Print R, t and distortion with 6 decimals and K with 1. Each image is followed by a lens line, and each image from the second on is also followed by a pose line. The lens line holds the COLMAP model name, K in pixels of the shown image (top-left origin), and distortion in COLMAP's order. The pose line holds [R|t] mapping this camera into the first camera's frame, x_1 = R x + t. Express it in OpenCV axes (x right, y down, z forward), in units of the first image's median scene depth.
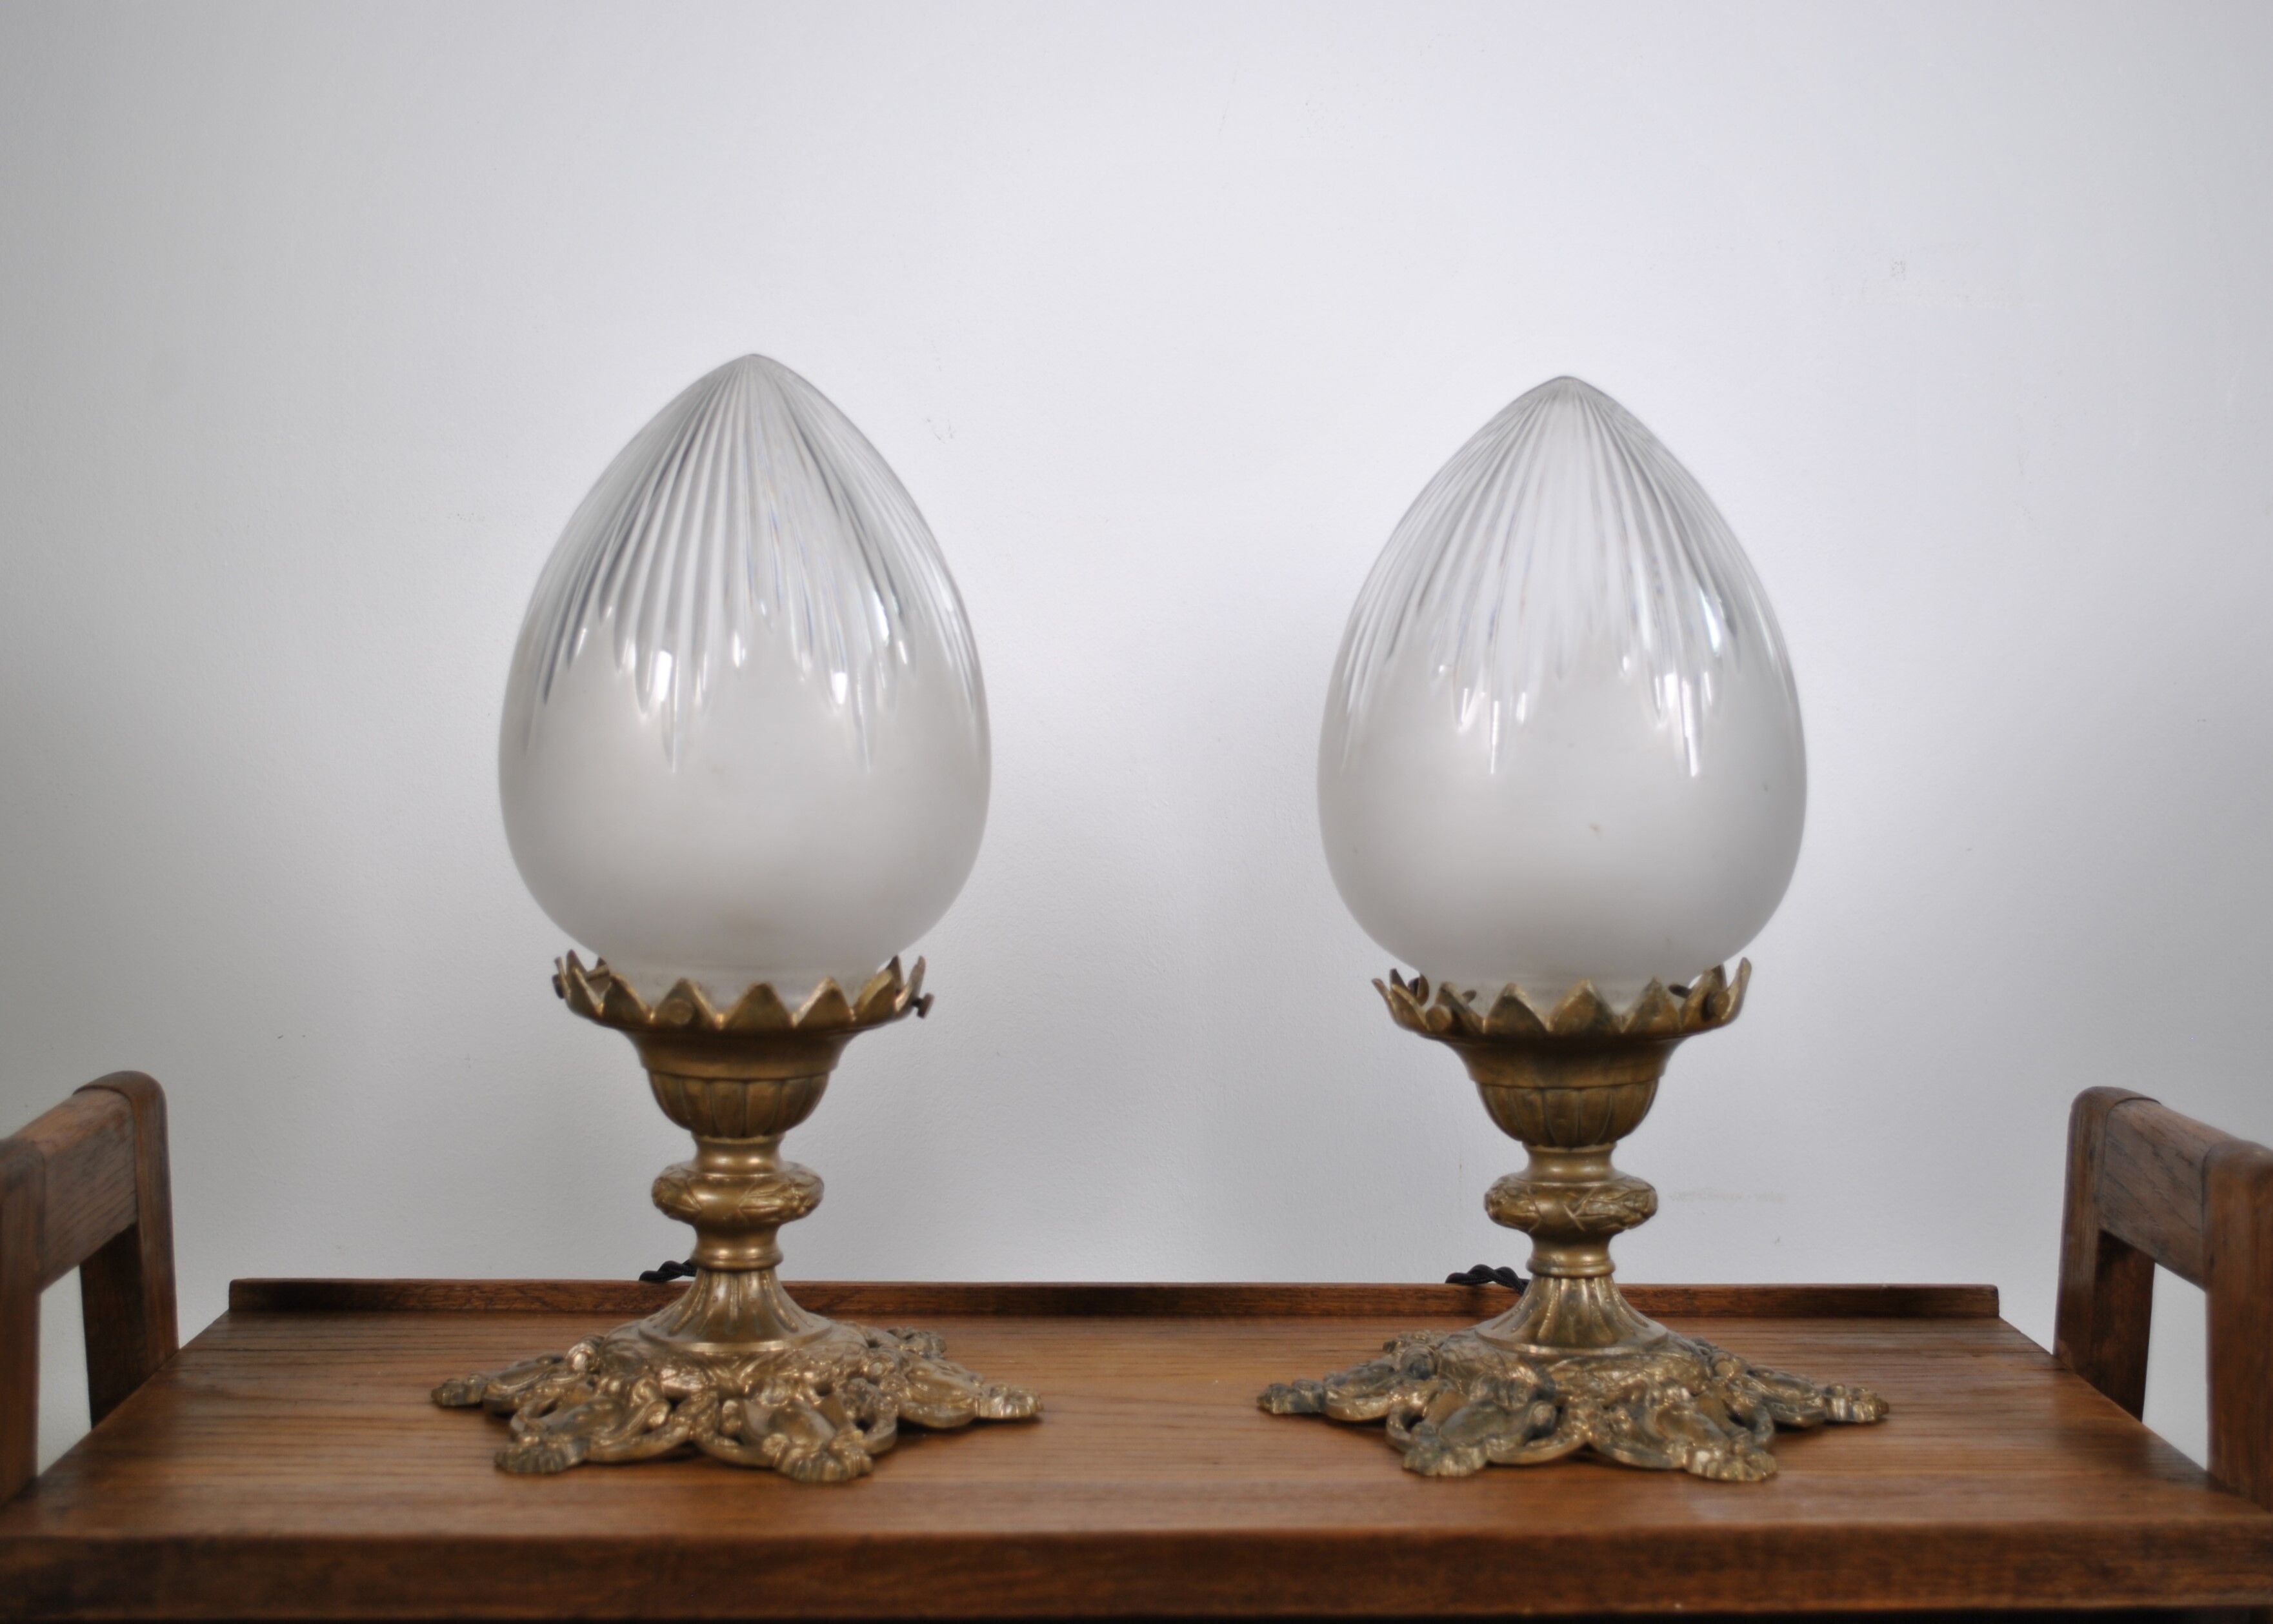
lens RADIAL K [[3528.0, 0, 1135.2], [0, 3528.0, 799.8], [0, 0, 1]] dist [0.021268, 0.000000]
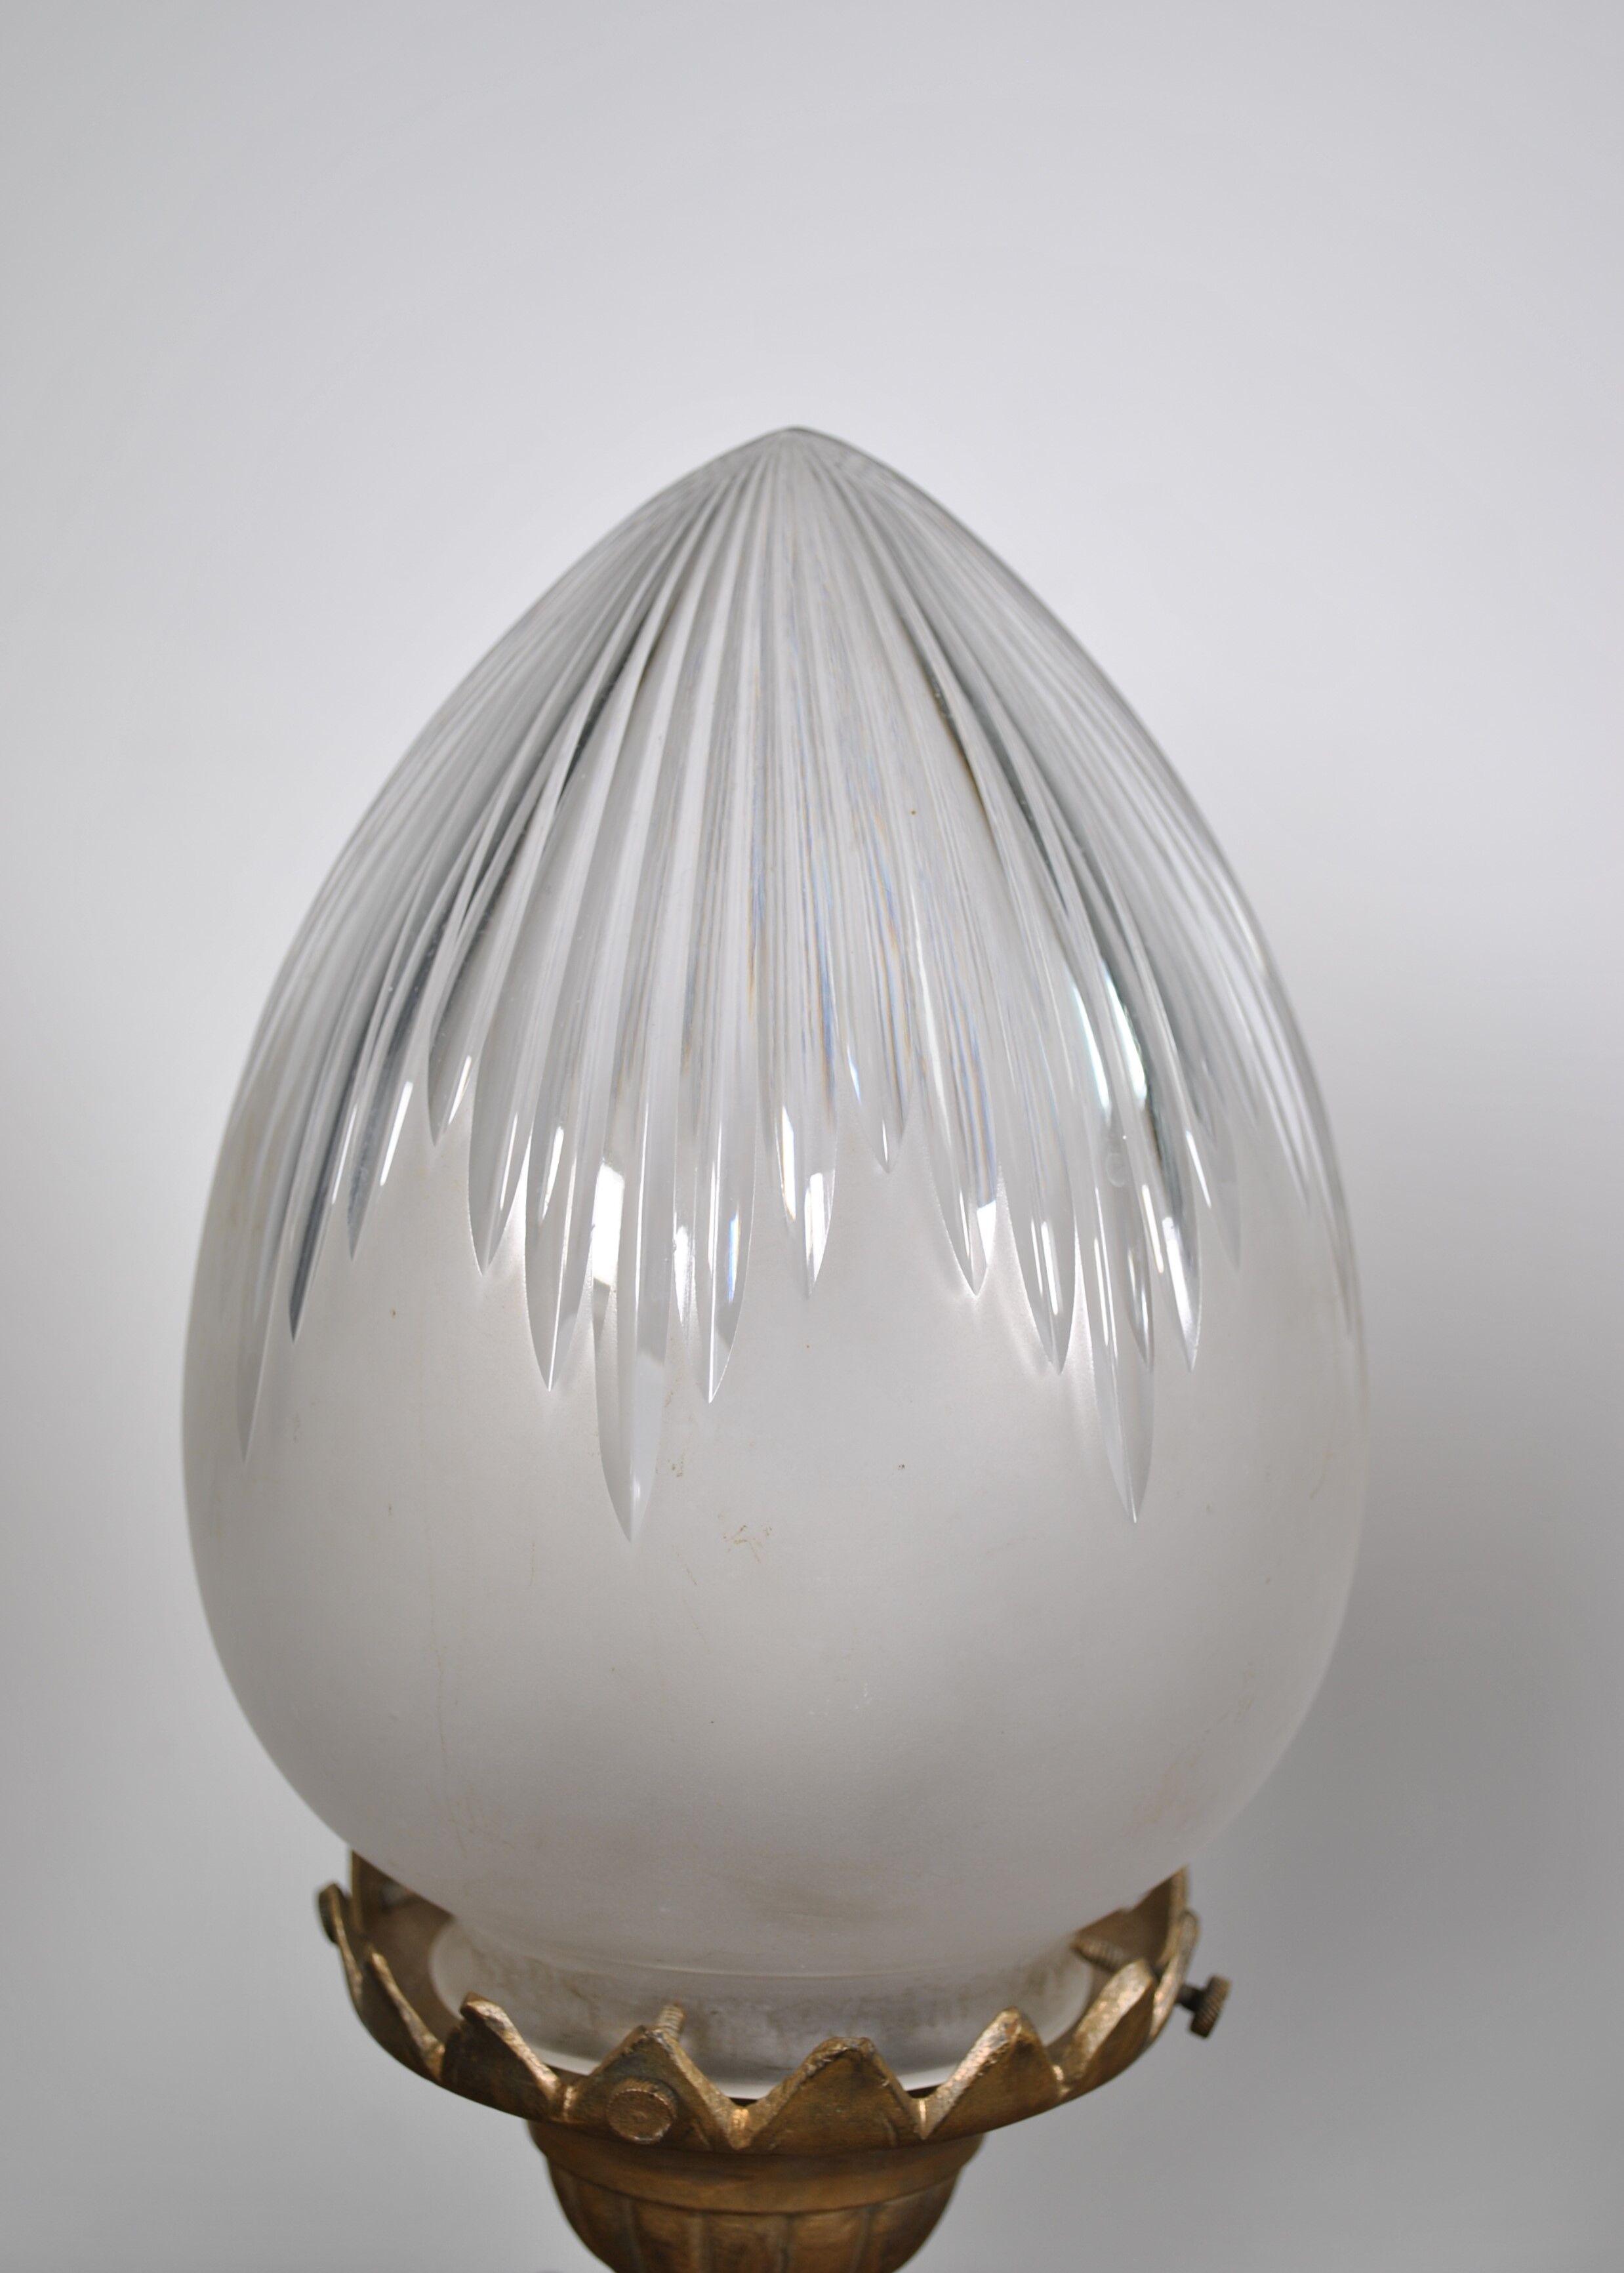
lens RADIAL K [[3625.3, 0, 811.0], [0, 3625.3, 1137.3], [0, 0, 1]] dist [0.025378, 0.000000]
pose [[0.999645, 0.003430, -0.026427, -0.095635], [-0.001750, 0.997989, 0.063357, -0.071070], [0.026591, -0.063288, 0.997641, 0.579701]]
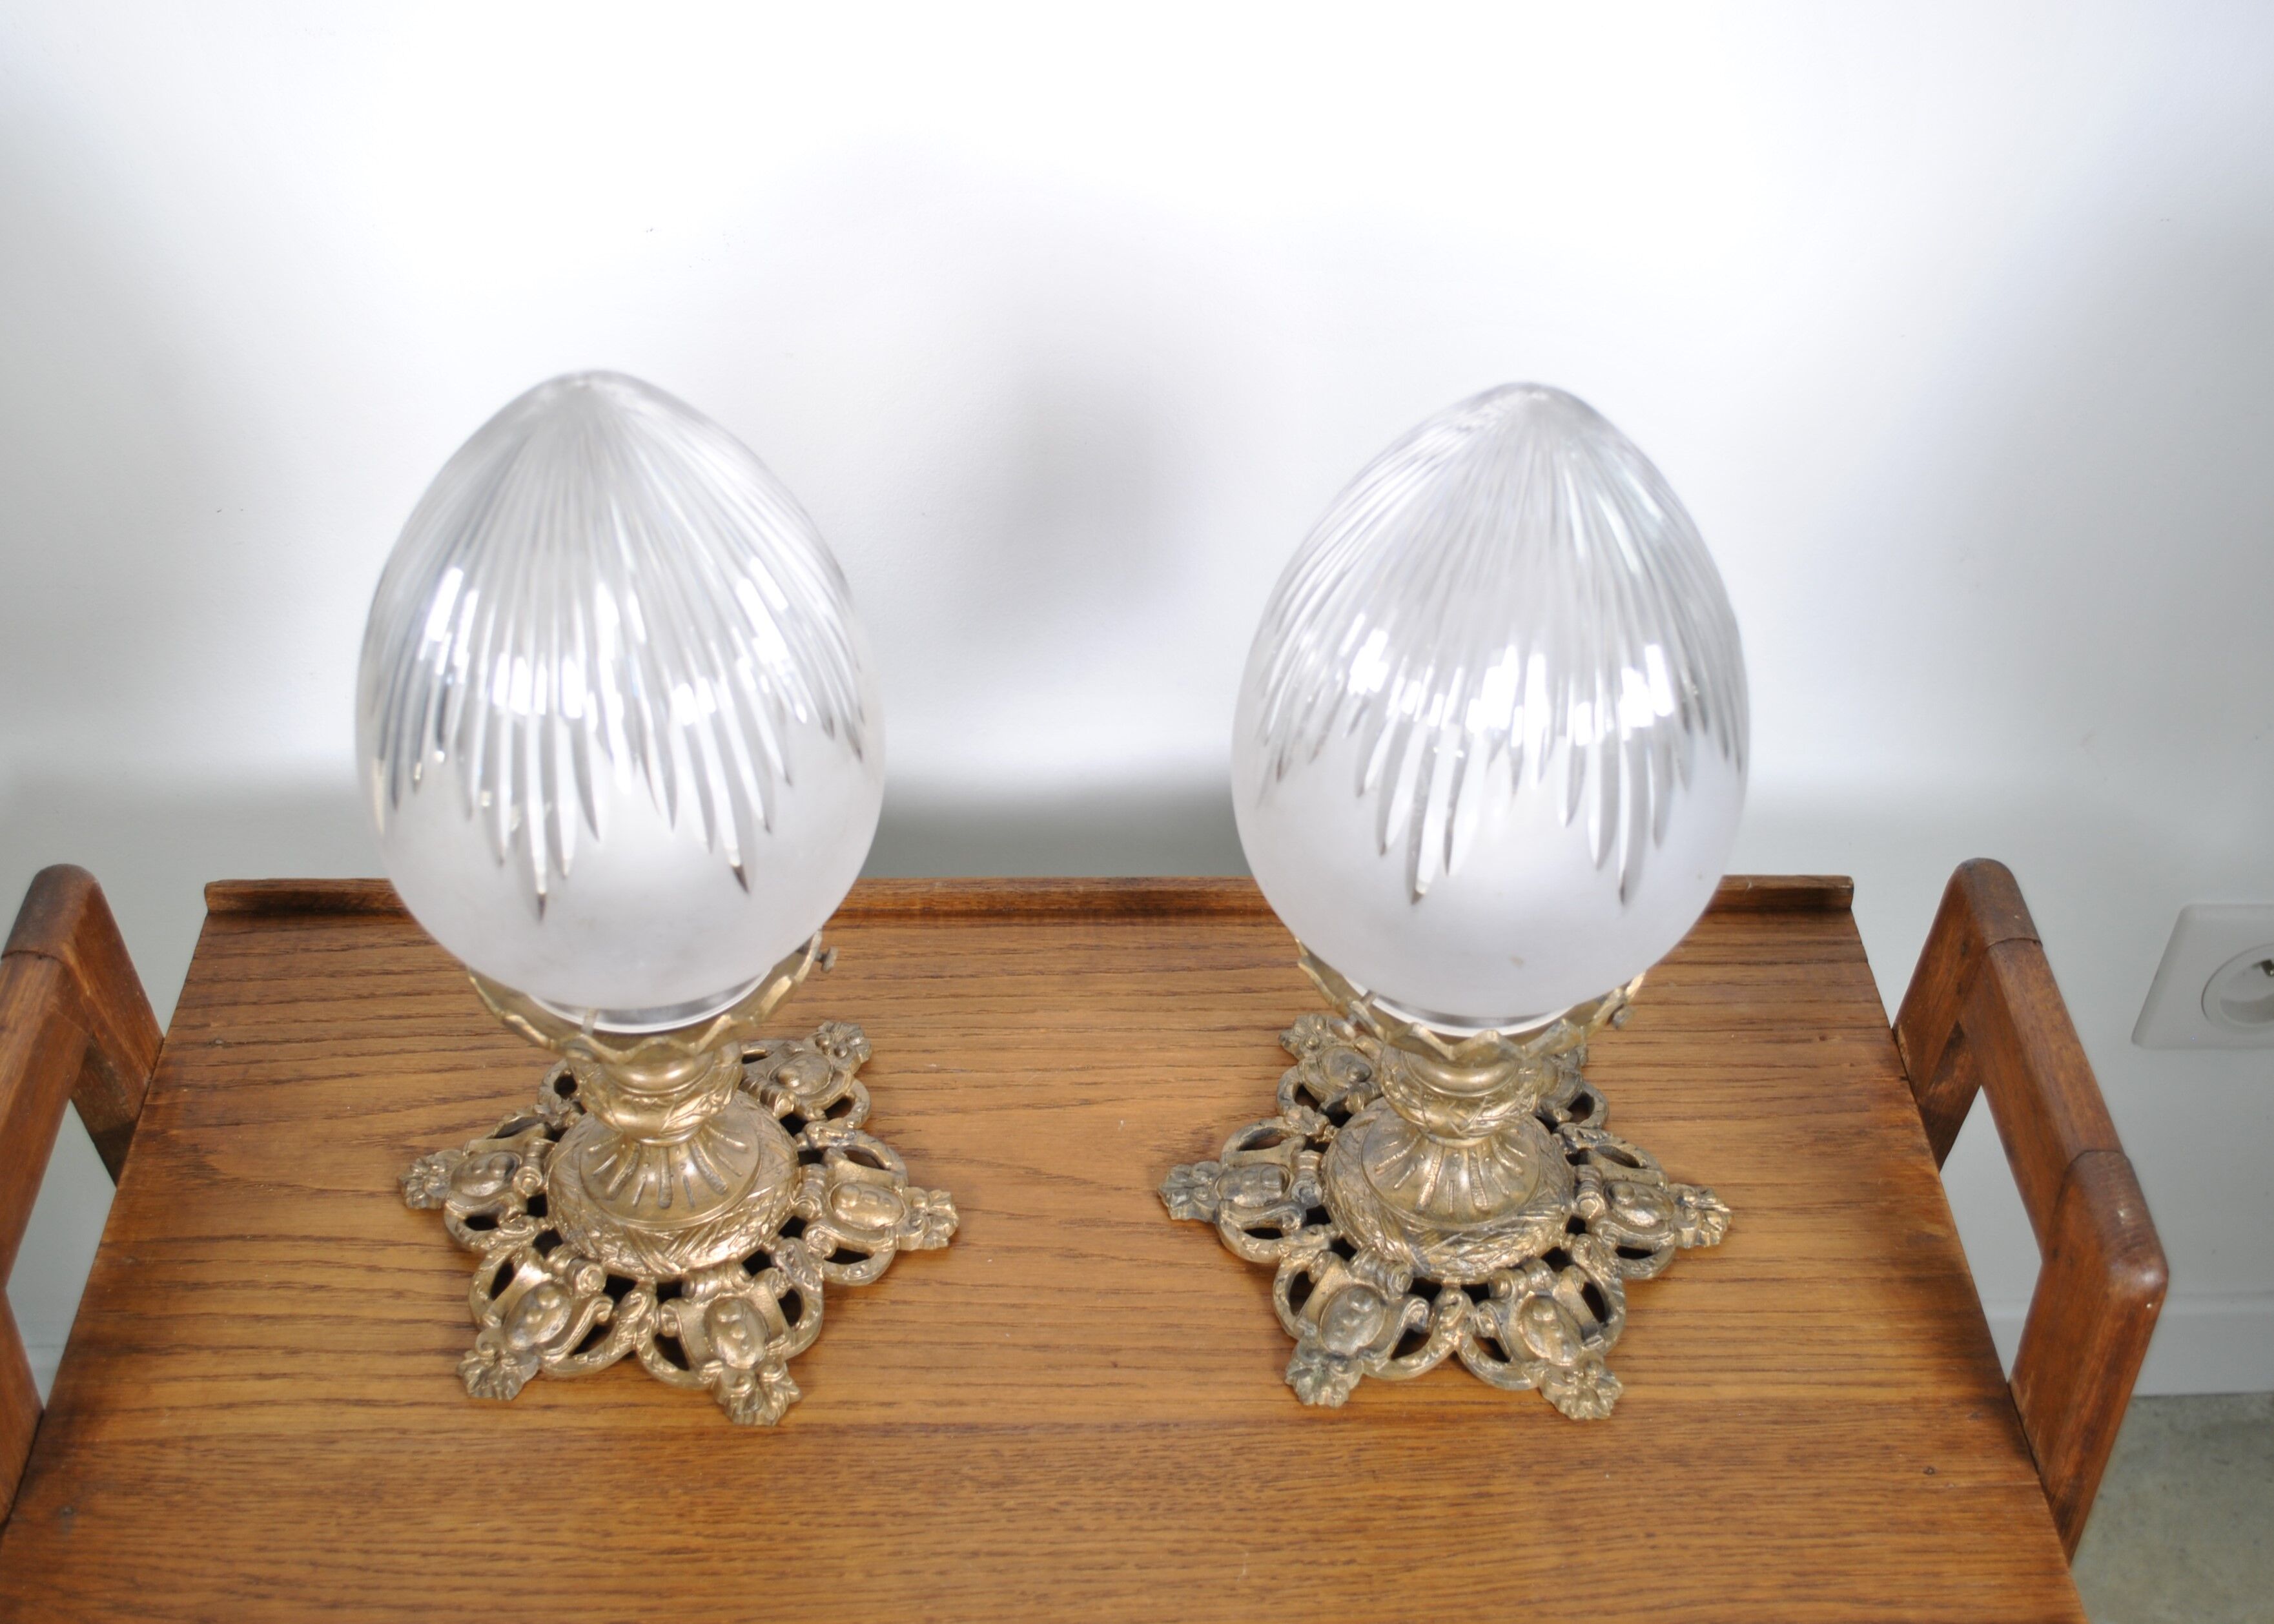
lens RADIAL K [[2736.2, 0, 1135.7], [0, 2736.2, 801.2], [0, 0, 1]] dist [-0.023837, 0.000000]
pose [[0.999901, 0.002098, 0.013905, 0.016415], [-0.010224, 0.787305, 0.616478, -0.454495], [-0.009654, -0.616560, 0.787249, 0.421390]]
